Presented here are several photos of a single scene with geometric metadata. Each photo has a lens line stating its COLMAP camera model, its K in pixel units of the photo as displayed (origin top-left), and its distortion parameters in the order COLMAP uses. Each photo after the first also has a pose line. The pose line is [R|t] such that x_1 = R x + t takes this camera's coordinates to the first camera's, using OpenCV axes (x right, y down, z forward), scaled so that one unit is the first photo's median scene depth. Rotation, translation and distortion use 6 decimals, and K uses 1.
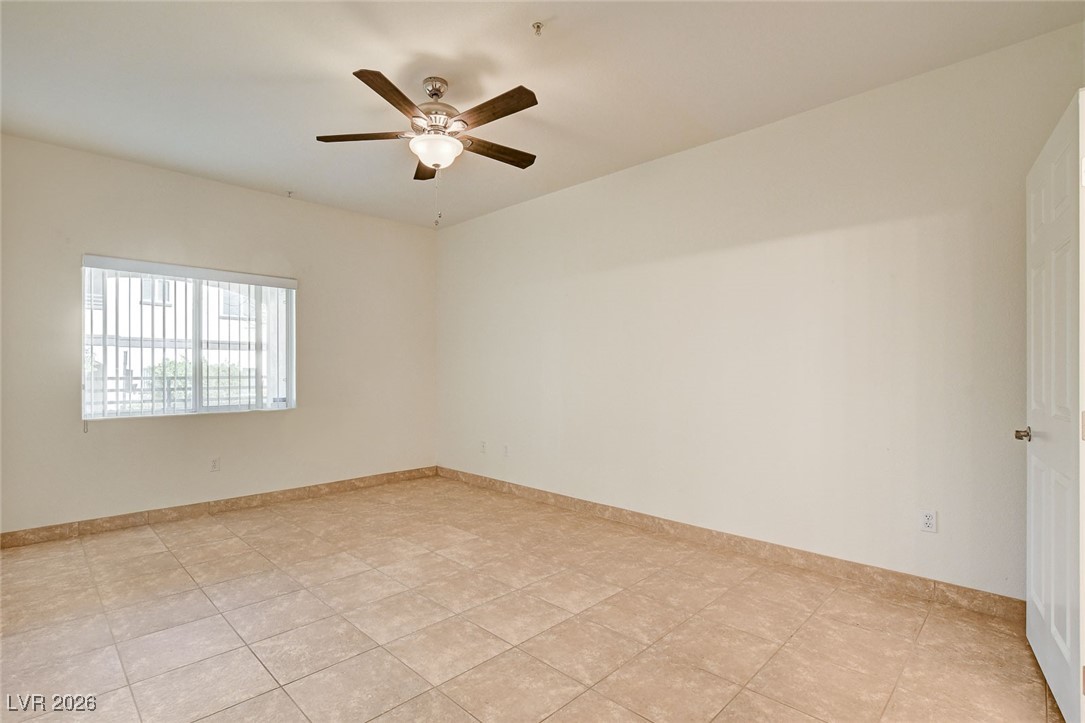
lens RADIAL K [[514.6, 0, 541.6], [0, 514.6, 395.0], [0, 0, 1]] dist [-0.015815, 0.000179]
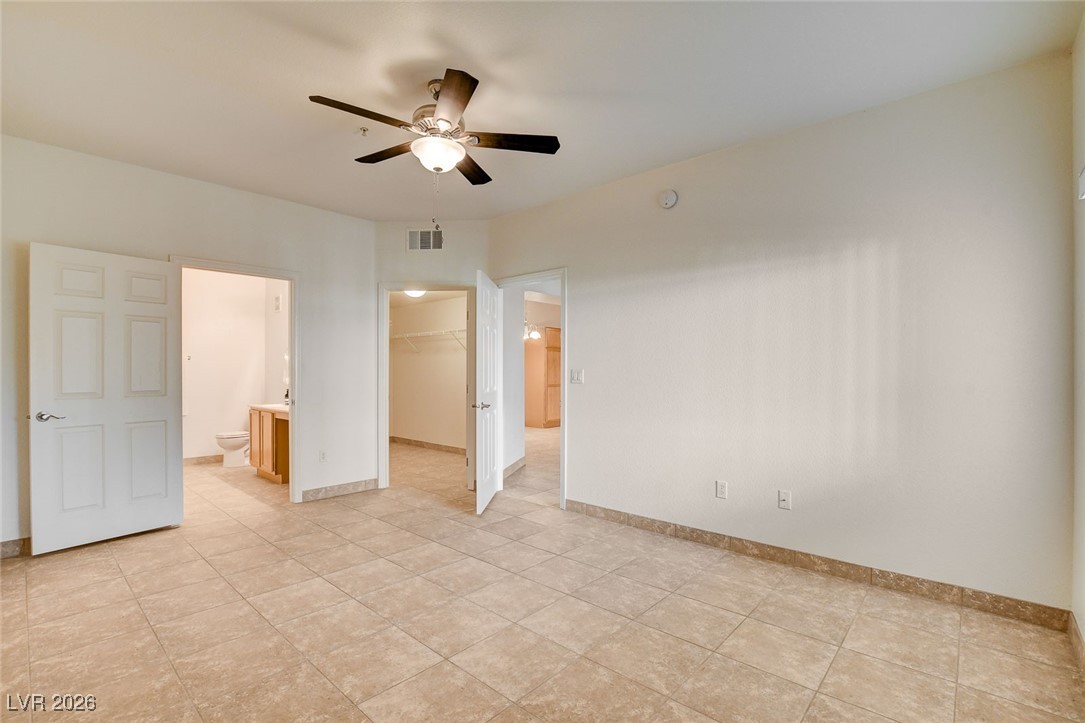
lens RADIAL K [[488.8, 0, 540.4], [0, 488.8, 368.8], [0, 0, 1]] dist [-0.024114, 0.000236]
pose [[-0.999523, -0.003209, -0.030709, -0.340654], [-0.004535, 0.999056, 0.043209, -0.095268], [0.030541, 0.043328, -0.998594, 1.746100]]
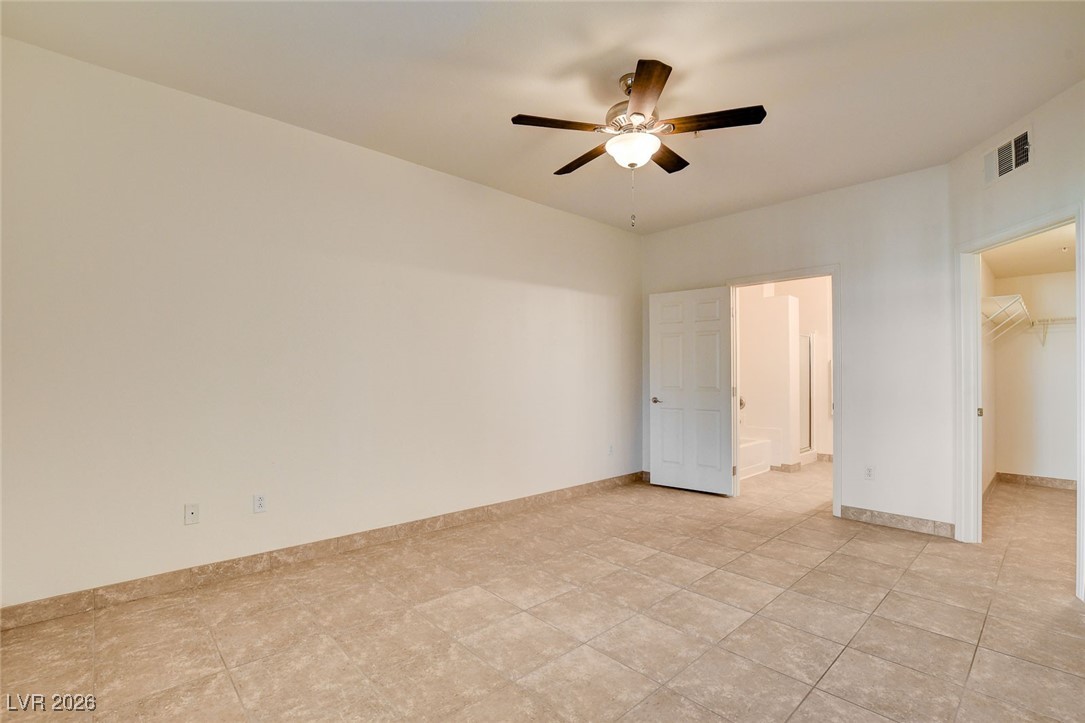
lens RADIAL K [[488.8, 0, 540.4], [0, 488.8, 368.8], [0, 0, 1]] dist [-0.024114, 0.000236]
pose [[0.050072, 0.008197, 0.998712, -1.031058], [0.044740, 0.998944, -0.010442, -0.053432], [-0.997743, 0.045206, 0.049653, 1.009154]]
